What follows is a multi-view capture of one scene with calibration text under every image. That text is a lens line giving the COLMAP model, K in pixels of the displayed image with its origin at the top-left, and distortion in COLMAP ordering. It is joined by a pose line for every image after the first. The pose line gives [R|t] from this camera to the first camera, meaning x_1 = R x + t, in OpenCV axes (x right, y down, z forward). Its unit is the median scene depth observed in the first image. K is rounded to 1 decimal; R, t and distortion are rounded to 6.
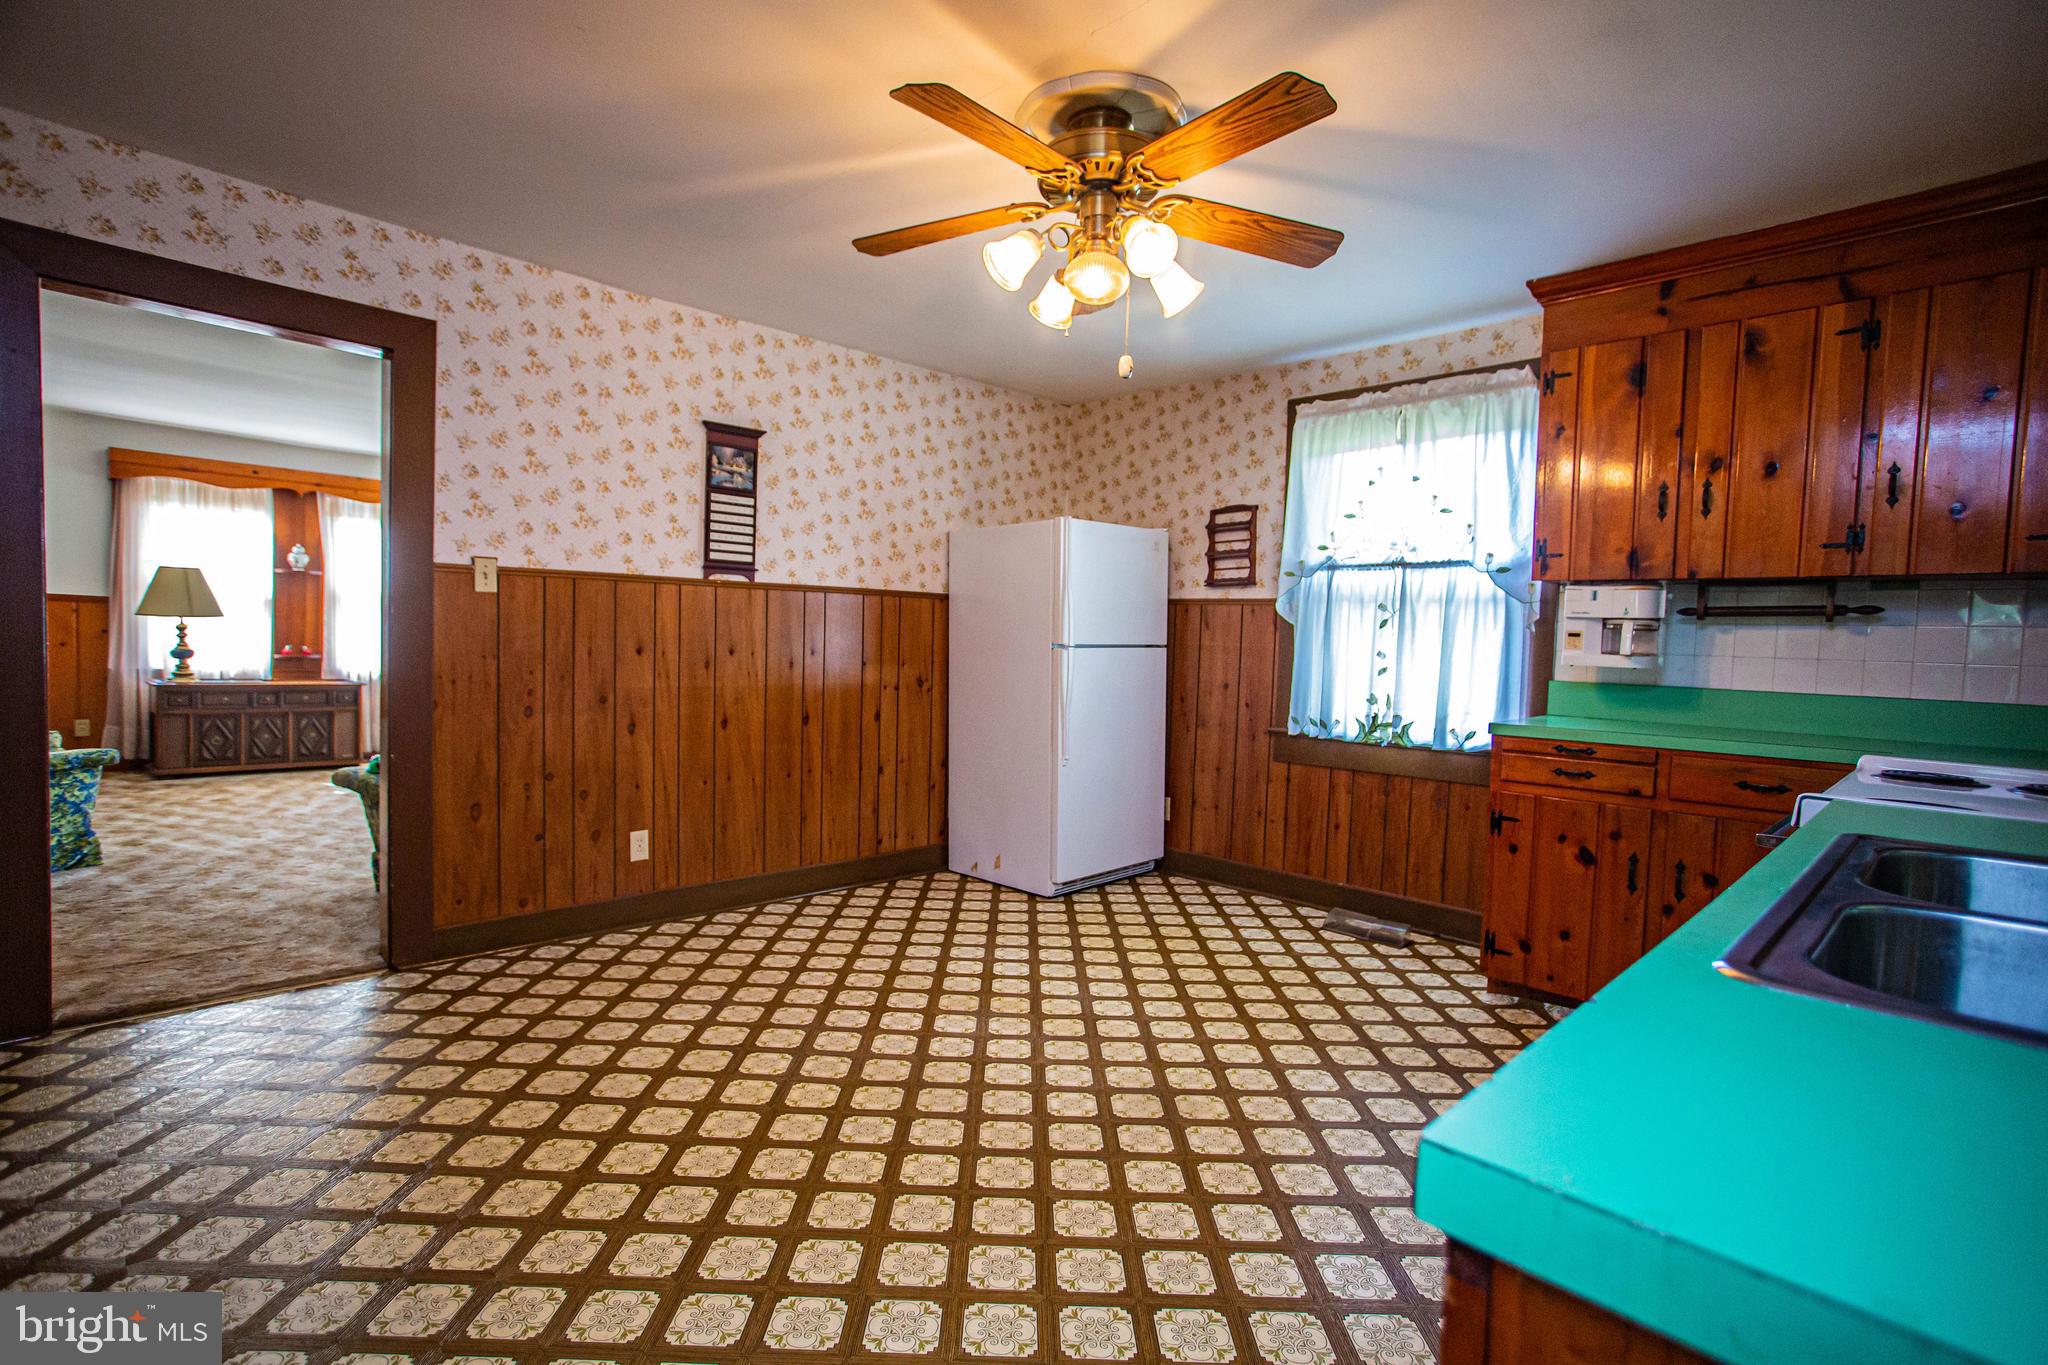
lens RADIAL K [[961.9, 0, 1012.8], [0, 961.9, 686.8], [0, 0, 1]] dist [-0.004480, 0.000247]
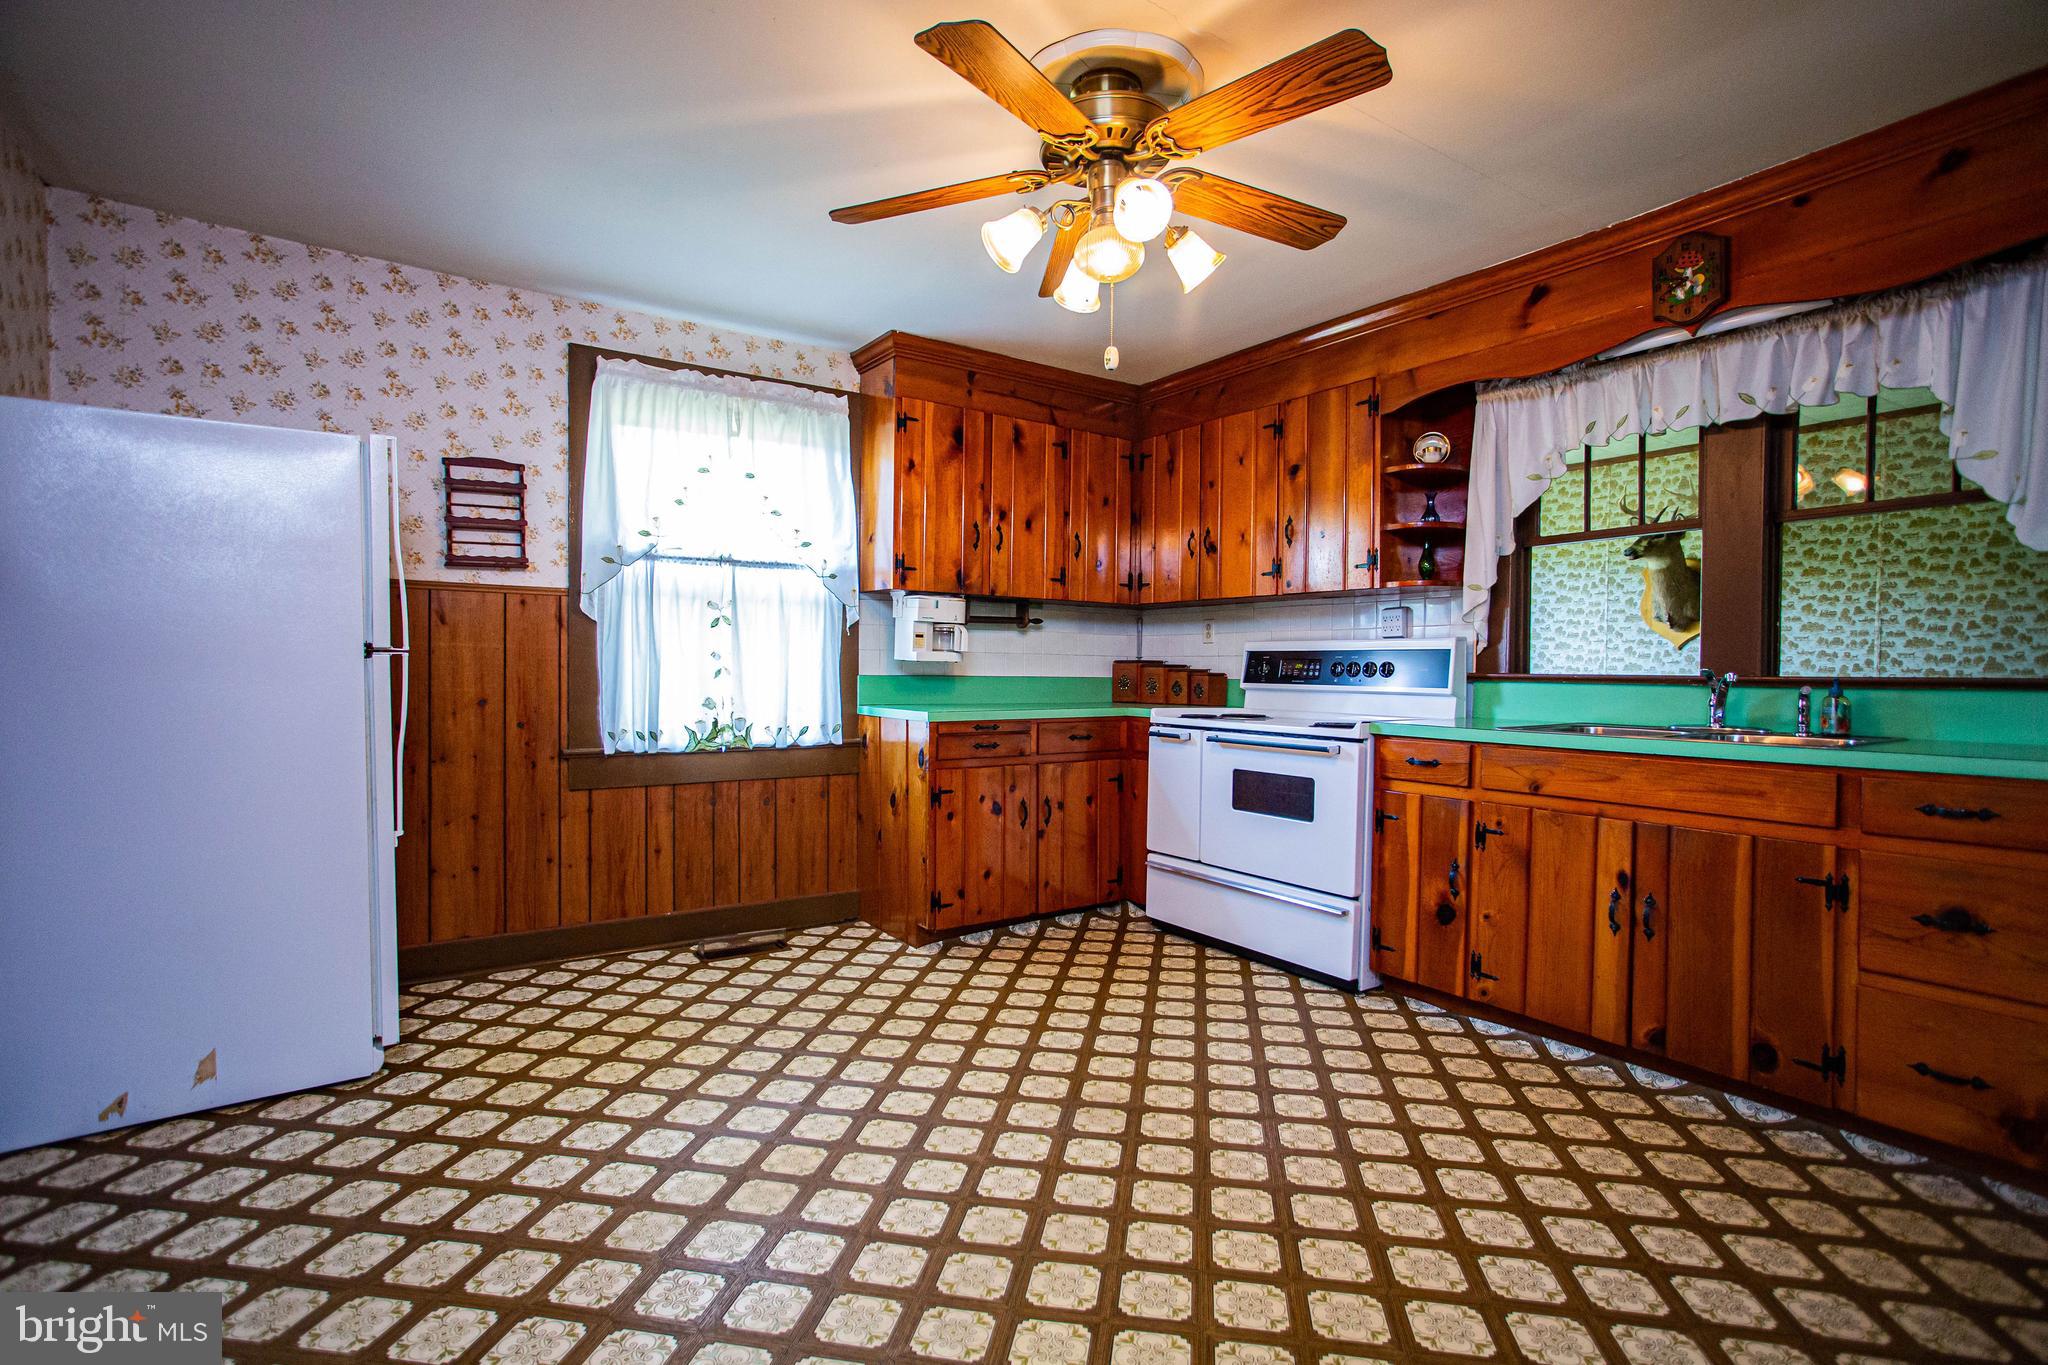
lens RADIAL K [[995.1, 0, 1018.8], [0, 995.1, 690.2], [0, 0, 1]] dist [-0.069185, 0.028171]
pose [[0.161608, -0.056735, 0.985223, -0.501741], [0.041711, 0.997847, 0.050620, -0.034767], [-0.985973, 0.032914, 0.163627, 0.530486]]
